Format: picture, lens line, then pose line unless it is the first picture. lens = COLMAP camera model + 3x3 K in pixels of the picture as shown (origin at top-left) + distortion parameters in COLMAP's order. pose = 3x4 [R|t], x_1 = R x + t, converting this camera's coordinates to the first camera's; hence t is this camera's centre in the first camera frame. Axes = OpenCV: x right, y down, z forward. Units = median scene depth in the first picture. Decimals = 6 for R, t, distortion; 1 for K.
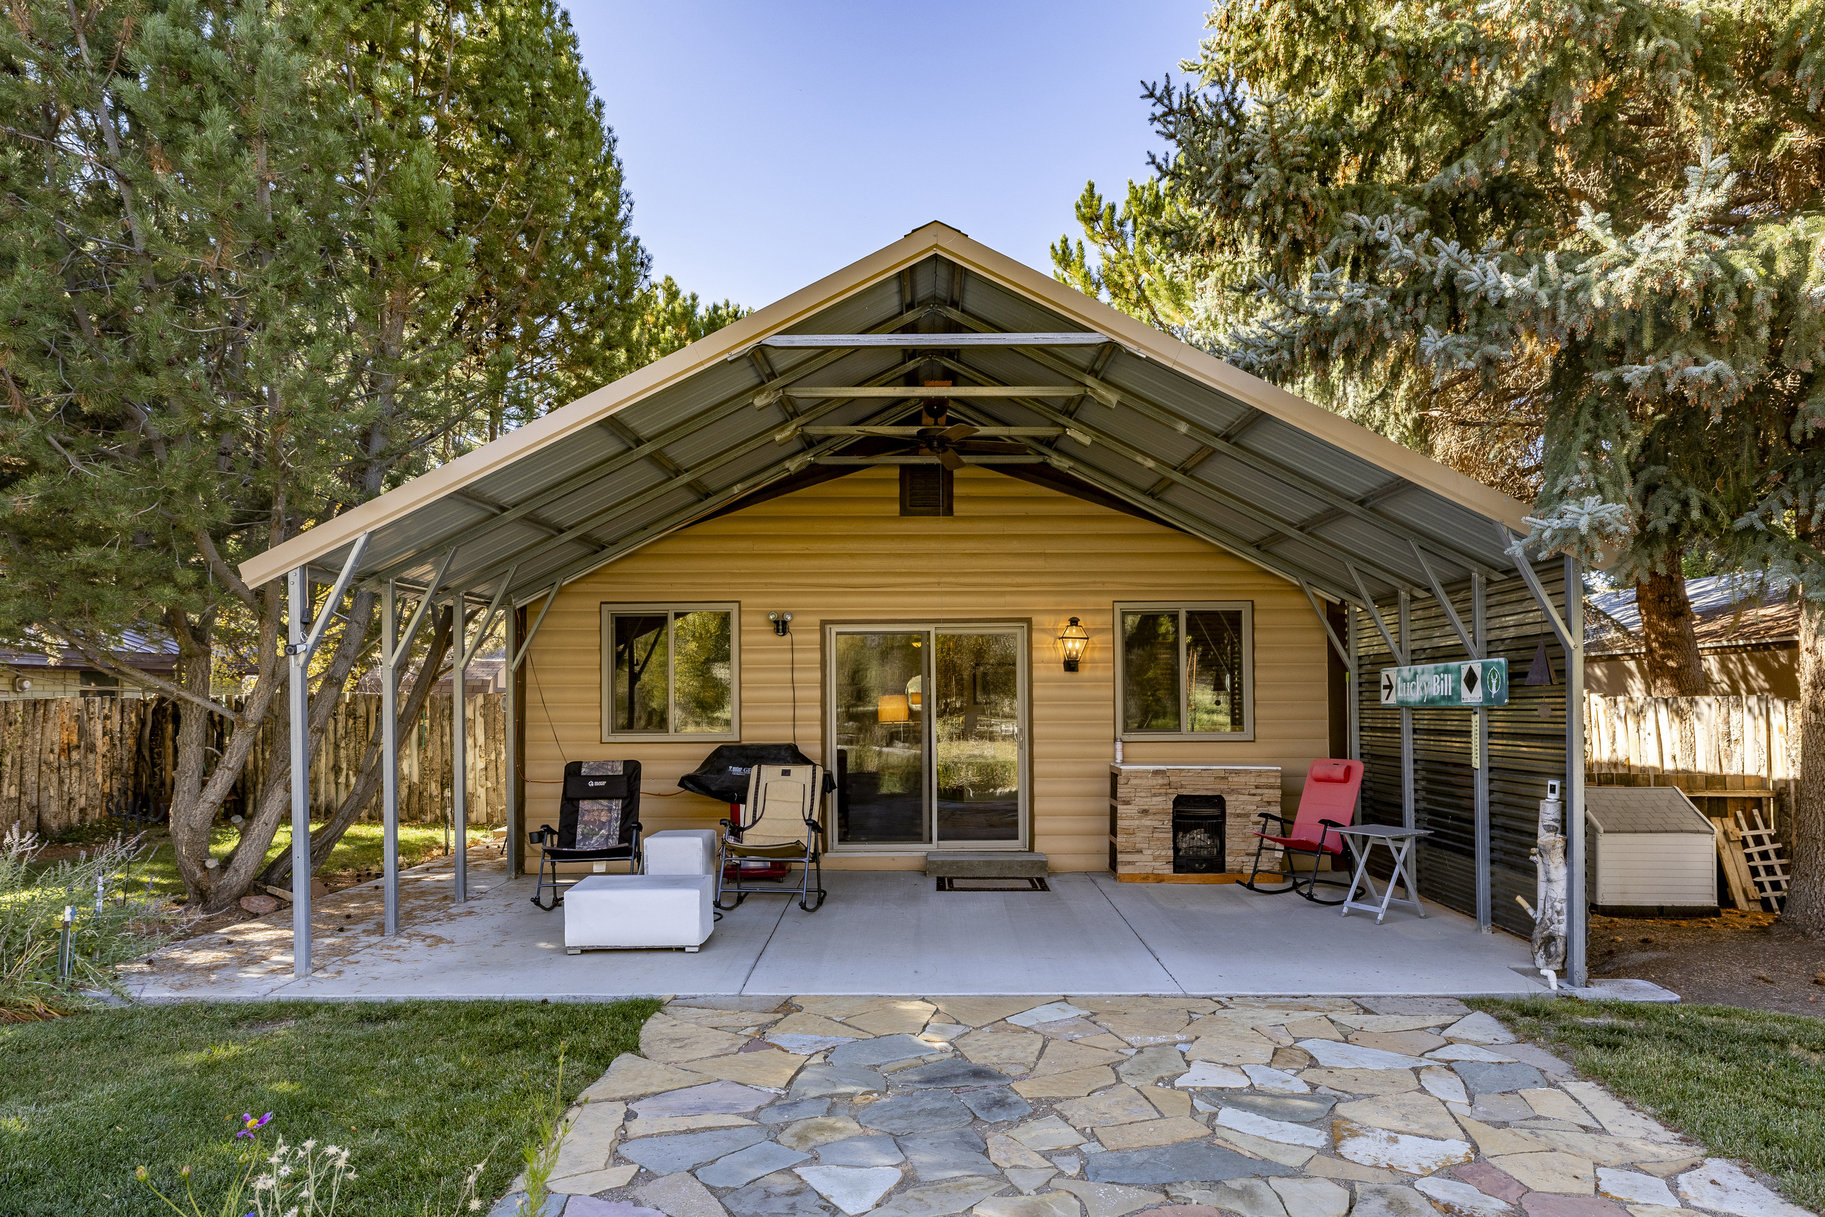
lens RADIAL K [[1070.6, 0, 915.9], [0, 1070.6, 680.9], [0, 0, 1]] dist [0.002915, -0.002047]
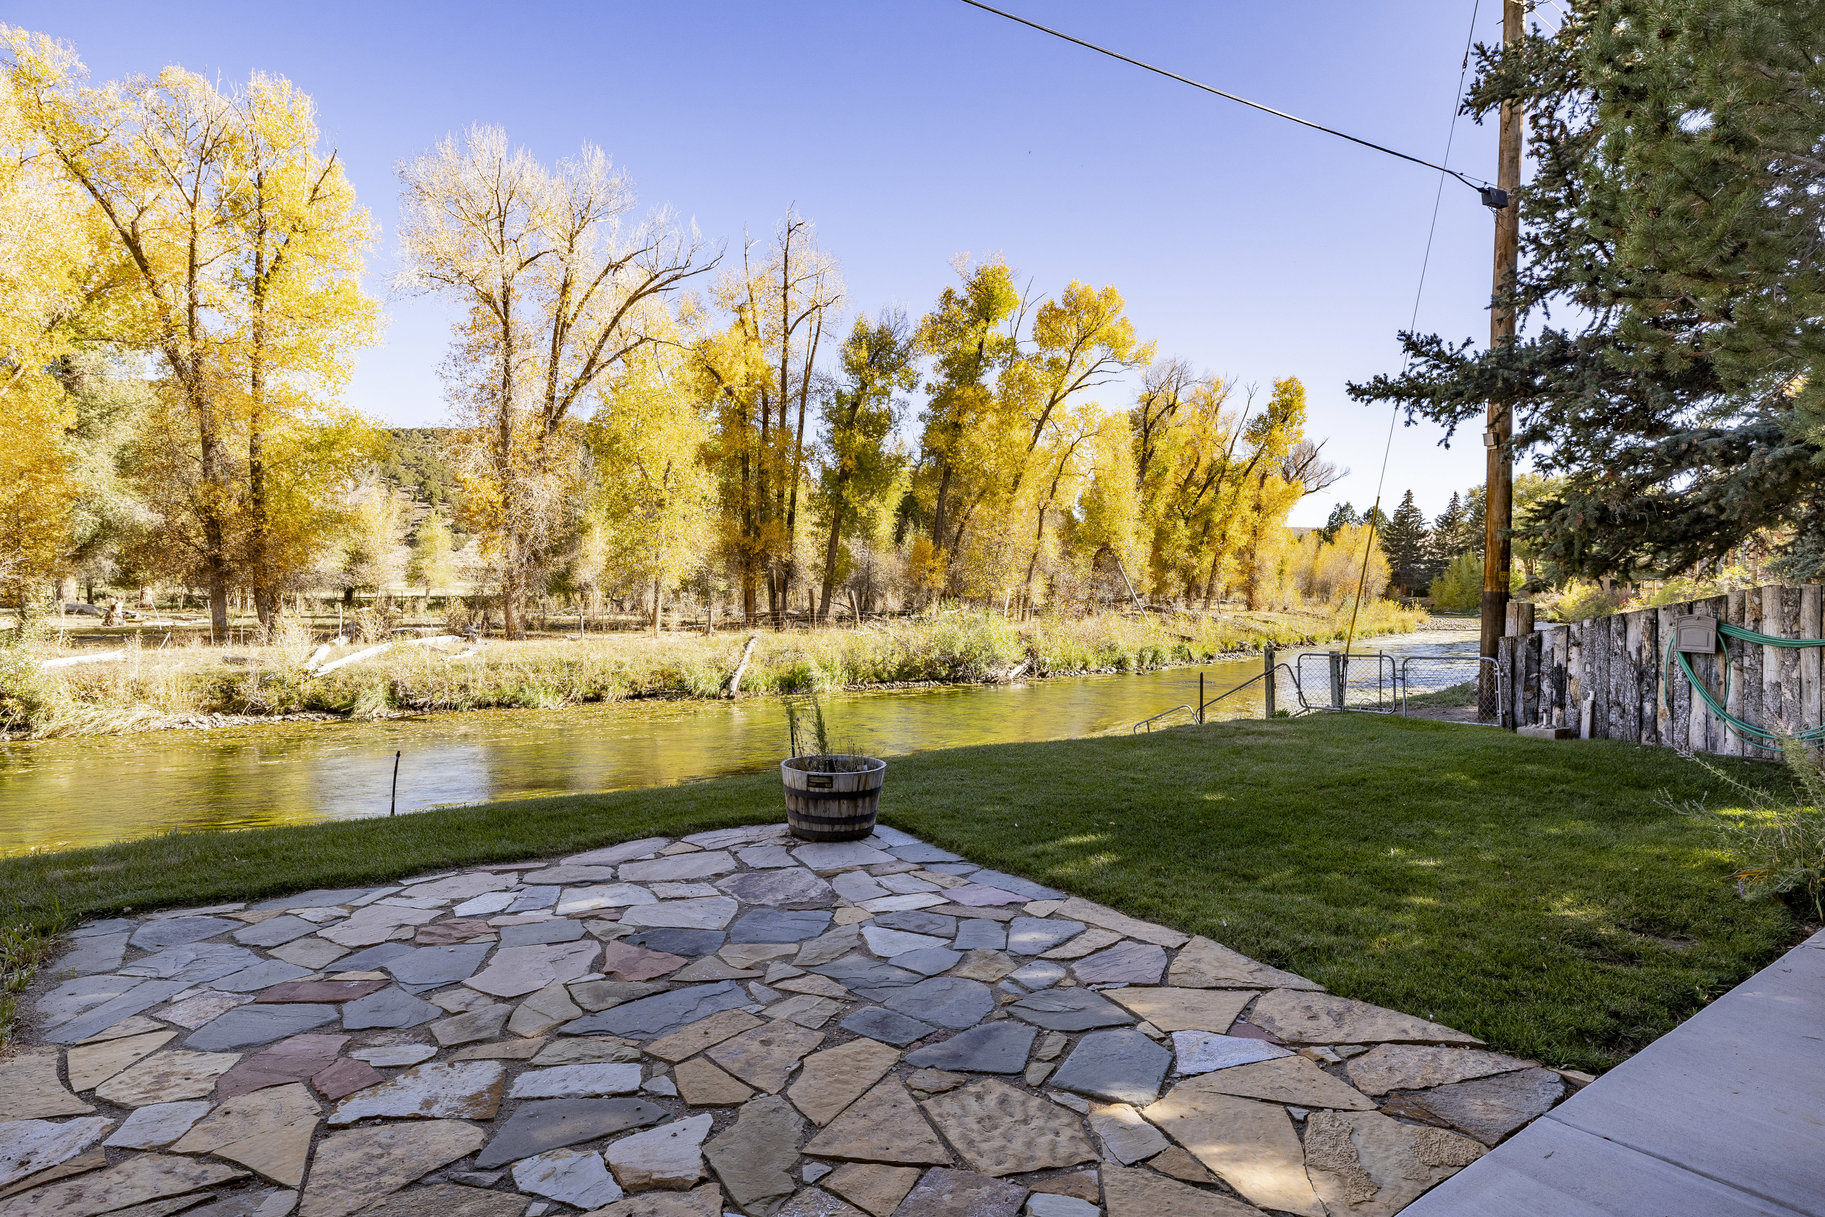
lens RADIAL K [[978.4, 0, 912.5], [0, 978.4, 608.5], [0, 0, 1]] dist [-0.003290, 0.001086]
pose [[-0.810421, 0.003337, -0.585839, 0.322226], [0.000411, 0.999987, 0.005127, 0.025516], [0.585848, 0.003914, -0.810411, 1.007962]]
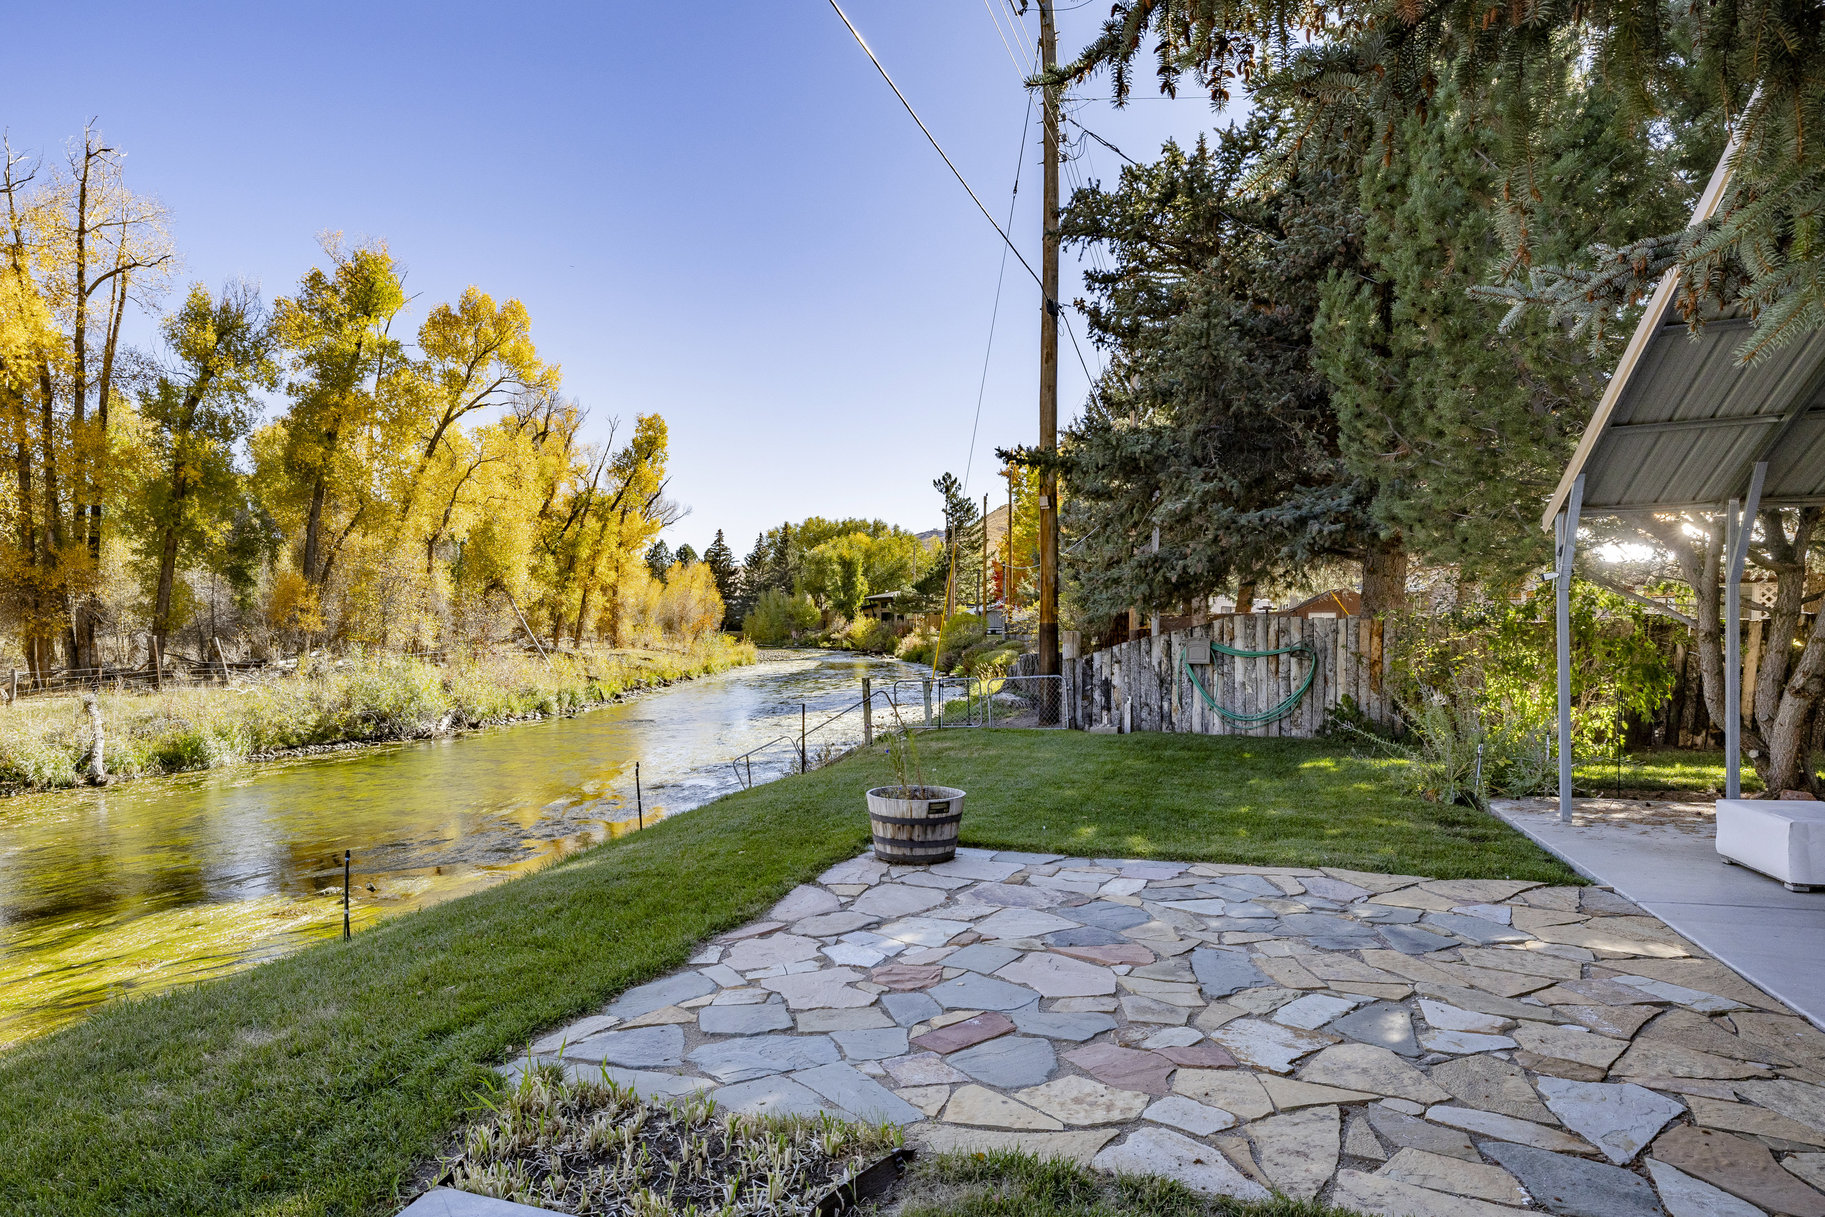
lens RADIAL K [[1042.3, 0, 851.6], [0, 1042.3, 652.3], [0, 0, 1]] dist [0.002539, 0.000236]
pose [[-0.324777, 0.026163, -0.945429, 0.829369], [0.027848, 0.999448, 0.018091, 0.015564], [0.945381, -0.020453, -0.325326, 0.518744]]
